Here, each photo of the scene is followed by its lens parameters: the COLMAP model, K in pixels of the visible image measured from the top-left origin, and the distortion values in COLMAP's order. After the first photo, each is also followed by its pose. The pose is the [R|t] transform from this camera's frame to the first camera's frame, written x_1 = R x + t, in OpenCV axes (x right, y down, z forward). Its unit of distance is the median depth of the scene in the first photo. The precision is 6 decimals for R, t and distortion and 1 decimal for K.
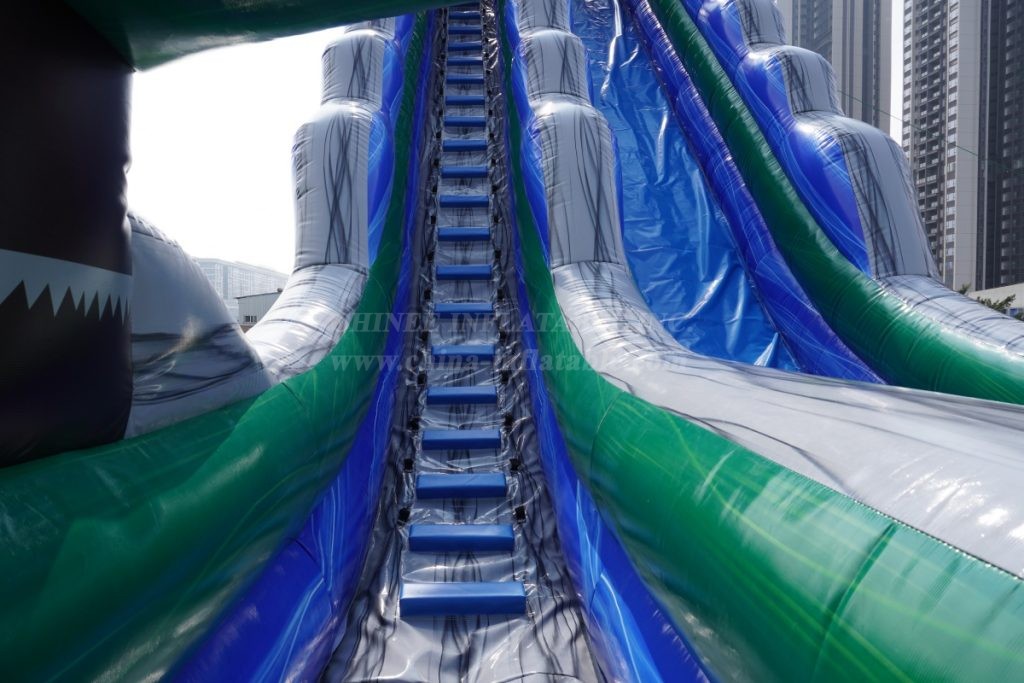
lens RADIAL K [[666.8, 0, 504.4], [0, 666.8, 343.5], [0, 0, 1]] dist [-0.023014, 0.002328]
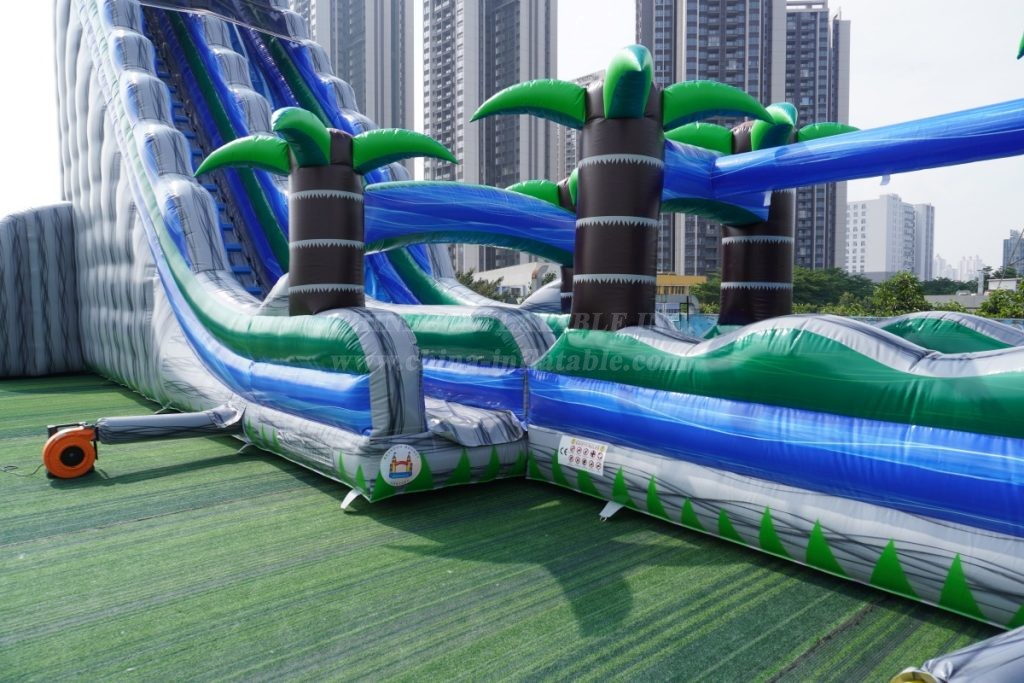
lens RADIAL K [[705.4, 0, 511.5], [0, 705.4, 325.8], [0, 0, 1]] dist [0.003167, 0.001485]
pose [[0.788620, -0.029392, 0.614177, -0.047621], [0.025821, 0.999559, 0.014679, 0.002770], [-0.614338, 0.004283, 0.789031, -0.071923]]
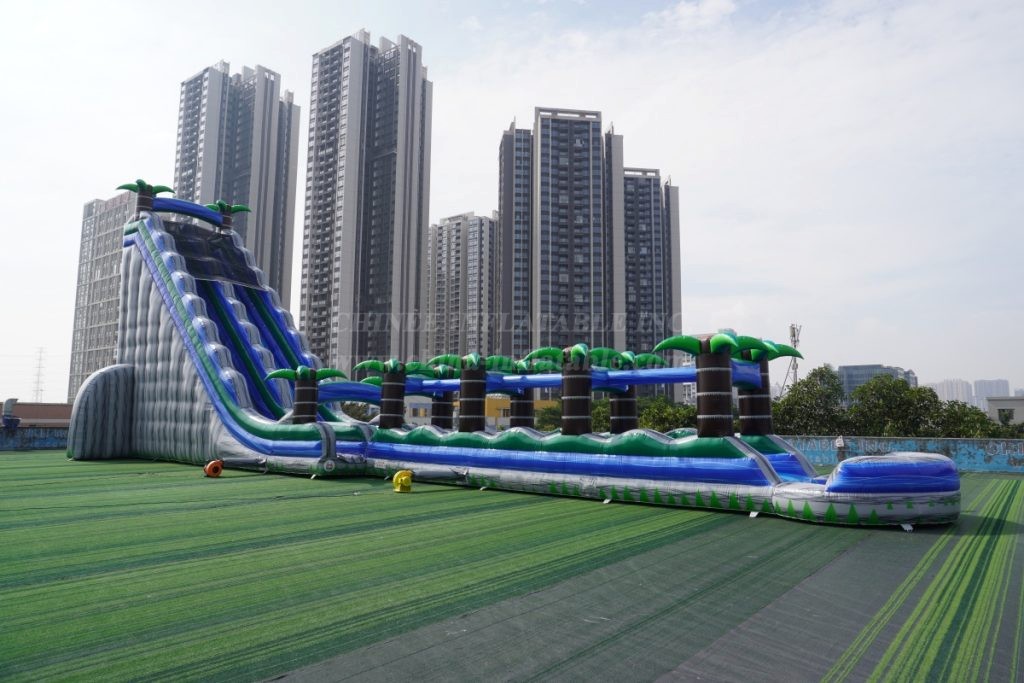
lens RADIAL K [[666.8, 0, 504.4], [0, 666.8, 343.5], [0, 0, 1]] dist [-0.023014, 0.002328]
pose [[0.664166, 0.087056, 0.742499, -0.063784], [0.018436, 0.990987, -0.132682, 0.003349], [-0.747358, 0.101812, 0.656575, -0.094338]]
